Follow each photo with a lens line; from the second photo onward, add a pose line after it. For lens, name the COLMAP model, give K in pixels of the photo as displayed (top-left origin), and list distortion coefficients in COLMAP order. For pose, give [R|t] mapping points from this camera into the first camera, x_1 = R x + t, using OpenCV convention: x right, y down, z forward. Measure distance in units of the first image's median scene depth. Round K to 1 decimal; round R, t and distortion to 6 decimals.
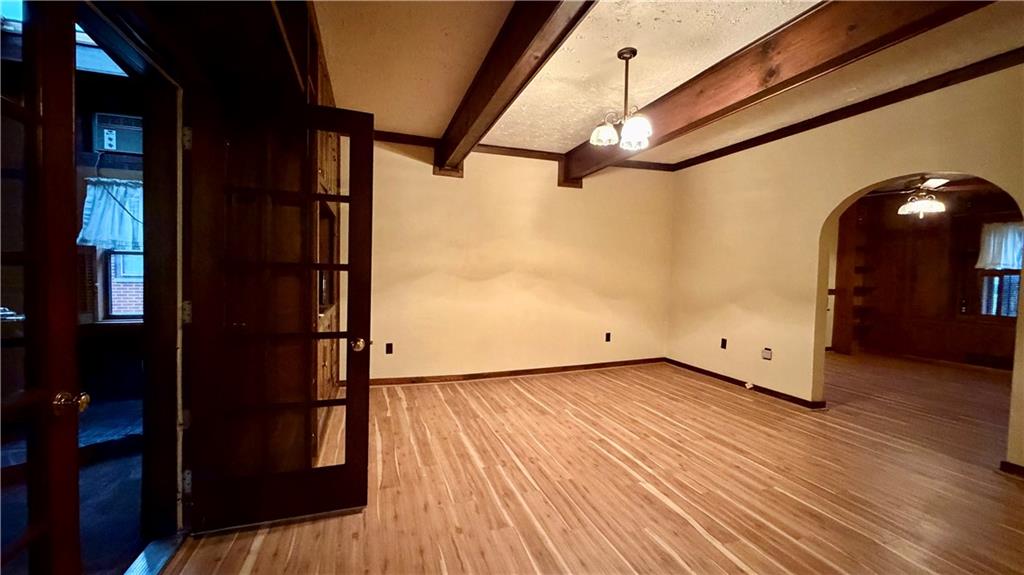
lens RADIAL K [[406.5, 0, 509.7], [0, 406.5, 288.2], [0, 0, 1]] dist [-0.001121, -0.000082]
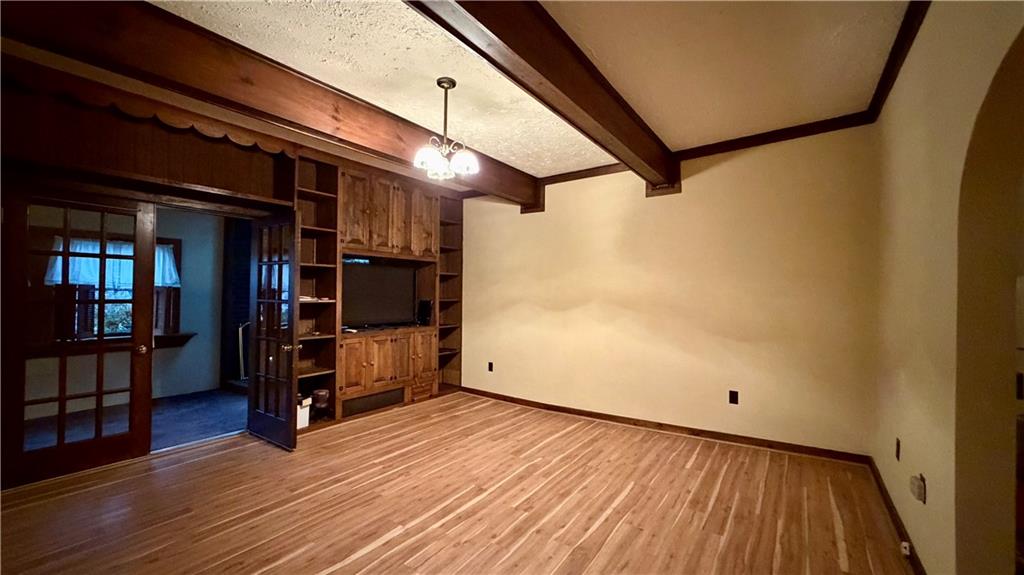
lens RADIAL K [[406.5, 0, 509.7], [0, 406.5, 288.2], [0, 0, 1]] dist [-0.001121, -0.000082]
pose [[0.581787, -0.026811, -0.812899, 0.954210], [-0.026010, 0.998332, -0.051542, -0.027521], [0.812925, 0.051130, 0.580119, 0.473235]]
